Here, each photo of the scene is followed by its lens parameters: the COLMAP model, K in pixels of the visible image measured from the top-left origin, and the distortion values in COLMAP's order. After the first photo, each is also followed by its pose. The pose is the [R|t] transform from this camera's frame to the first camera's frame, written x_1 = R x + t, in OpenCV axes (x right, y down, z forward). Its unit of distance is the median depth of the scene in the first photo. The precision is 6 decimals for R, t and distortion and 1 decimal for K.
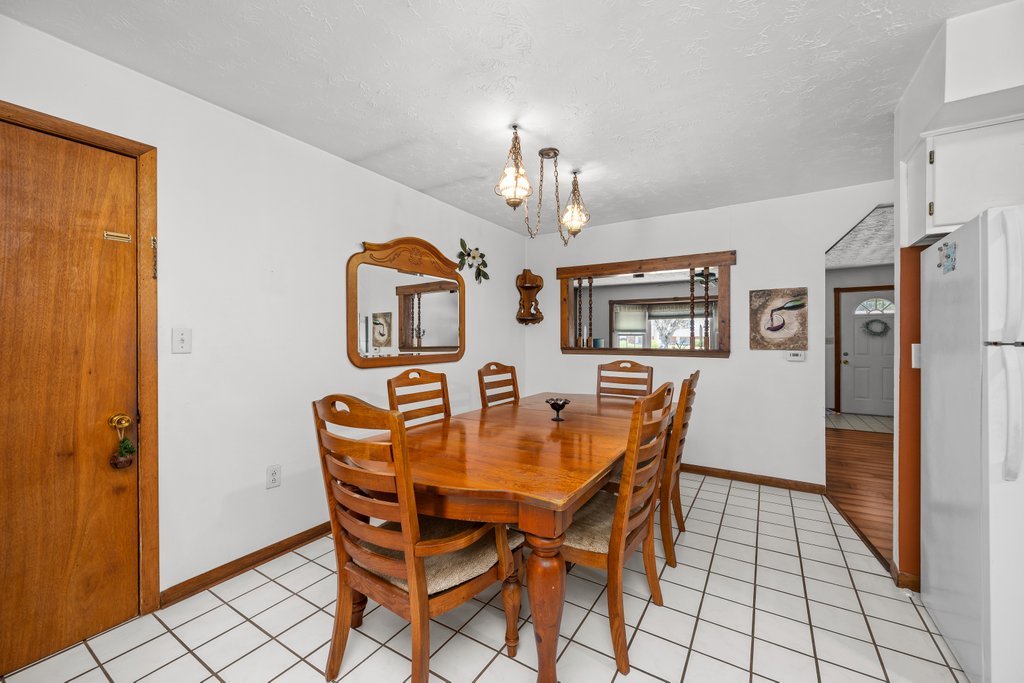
lens RADIAL K [[409.8, 0, 508.7], [0, 409.8, 339.7], [0, 0, 1]] dist [-0.001477, -0.000195]
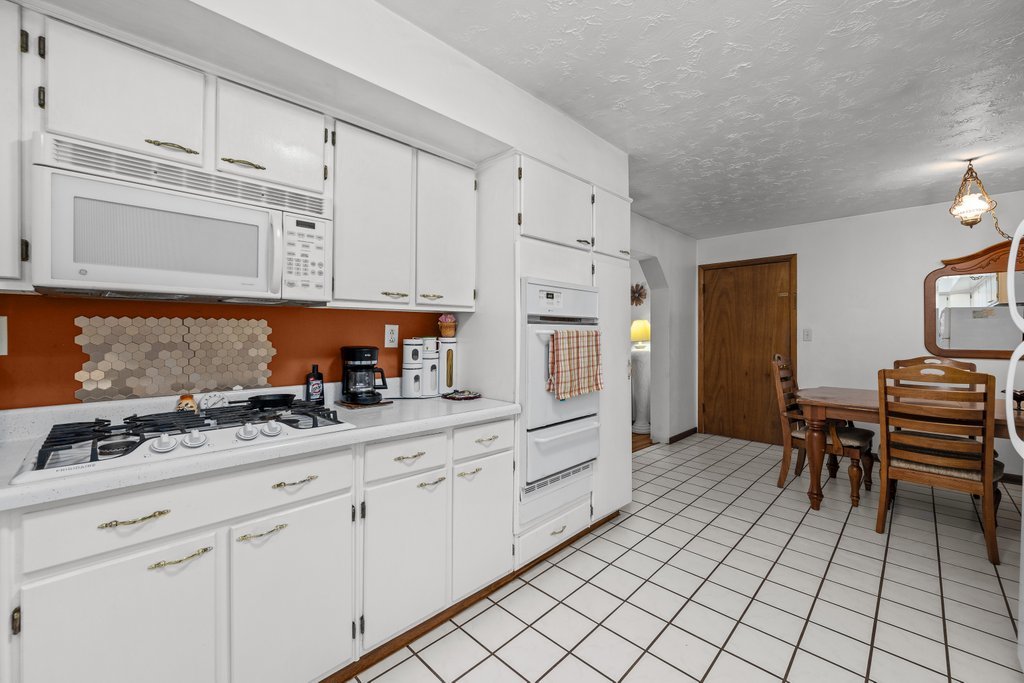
lens RADIAL K [[409.8, 0, 510.9], [0, 409.8, 335.0], [0, 0, 1]] dist [-0.001477, -0.000195]
pose [[-0.224677, -0.002004, -0.974431, 1.506420], [-0.000929, 0.999998, -0.001842, 0.006458], [0.974433, 0.000491, -0.224678, -0.064153]]
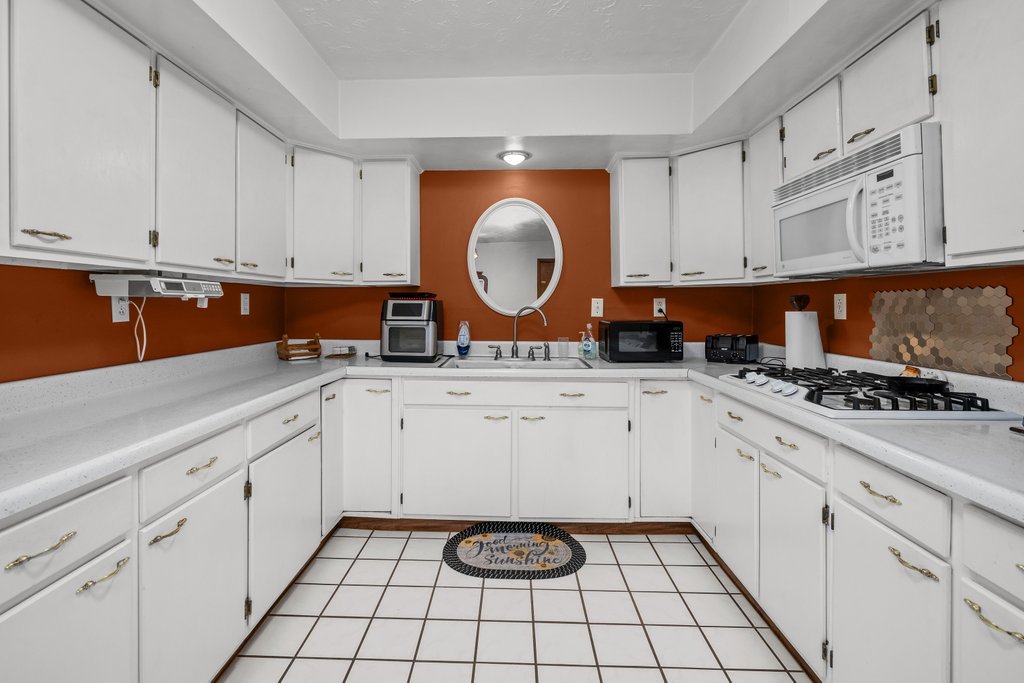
lens RADIAL K [[464.4, 0, 496.9], [0, 464.4, 306.4], [0, 0, 1]] dist [-0.003082, -0.000005]
pose [[-0.499104, -0.006018, 0.866521, 0.598252], [0.000465, 0.999974, 0.007213, -0.000879], [-0.866542, 0.004003, -0.499088, 0.252241]]
